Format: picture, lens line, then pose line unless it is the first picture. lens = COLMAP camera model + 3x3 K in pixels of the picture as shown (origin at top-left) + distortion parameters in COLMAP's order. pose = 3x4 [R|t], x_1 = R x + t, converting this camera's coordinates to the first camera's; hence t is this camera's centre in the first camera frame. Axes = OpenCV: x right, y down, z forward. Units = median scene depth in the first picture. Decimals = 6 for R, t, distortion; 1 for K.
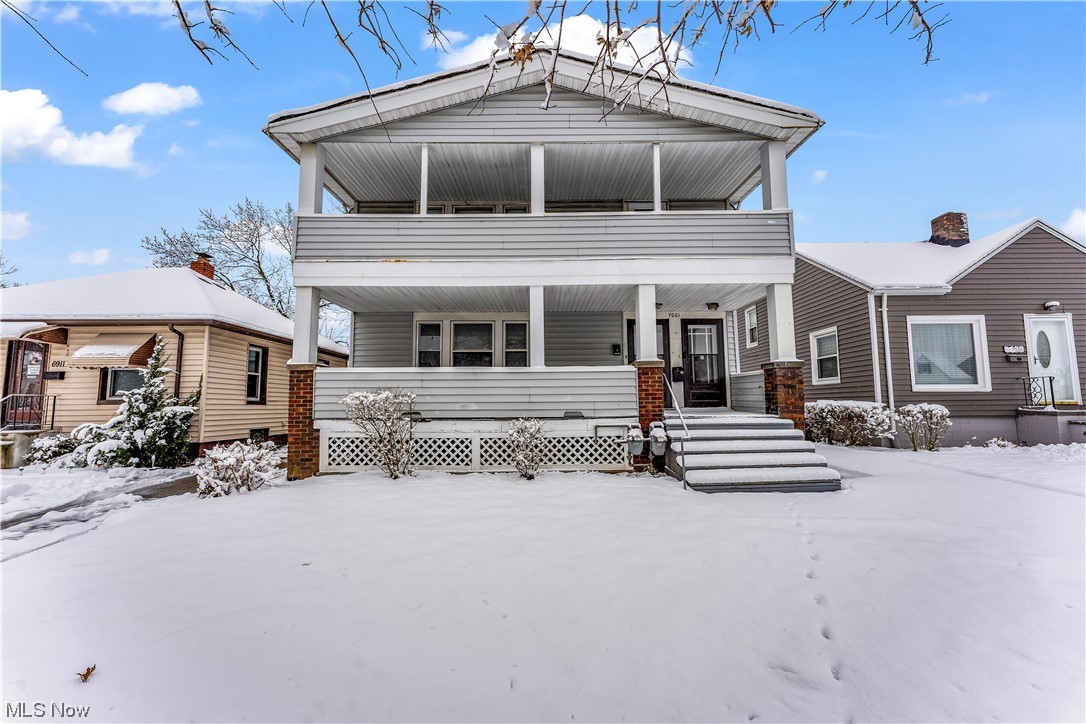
lens RADIAL K [[435.3, 0, 535.1], [0, 435.3, 367.5], [0, 0, 1]] dist [0.002572, 0.000179]
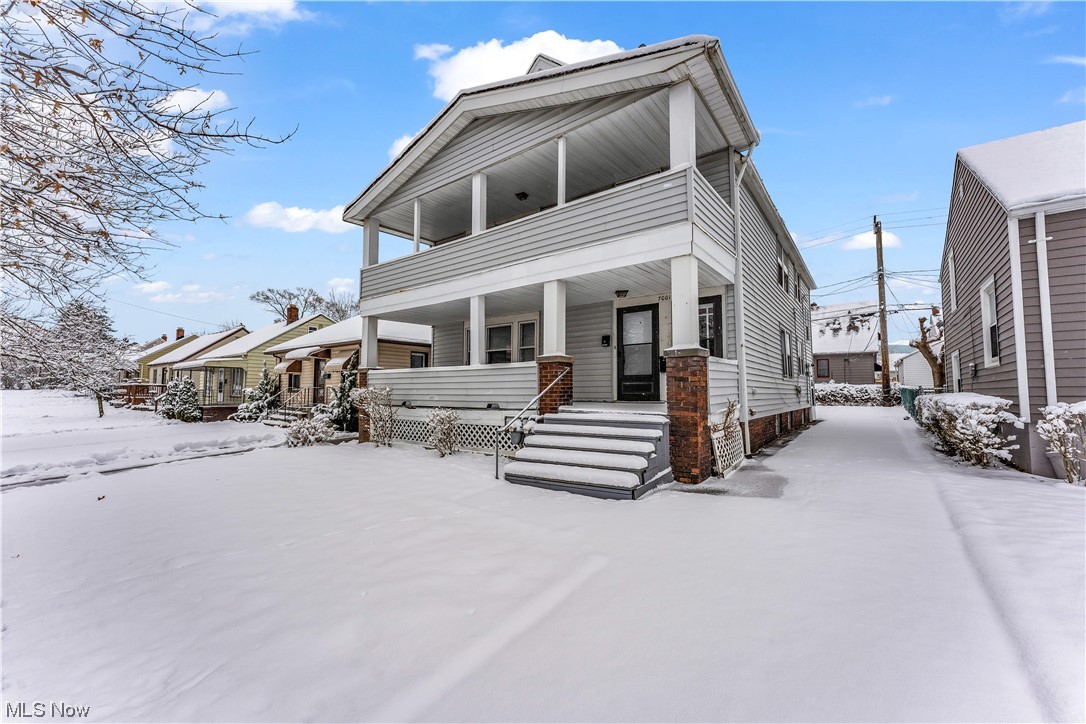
lens RADIAL K [[435.3, 0, 535.1], [0, 435.3, 367.5], [0, 0, 1]] dist [0.002572, 0.000179]
pose [[0.792270, -0.028775, -0.609492, 0.848077], [0.048401, 0.998704, 0.015766, -0.005719], [0.608248, -0.041991, 0.792635, 0.157176]]
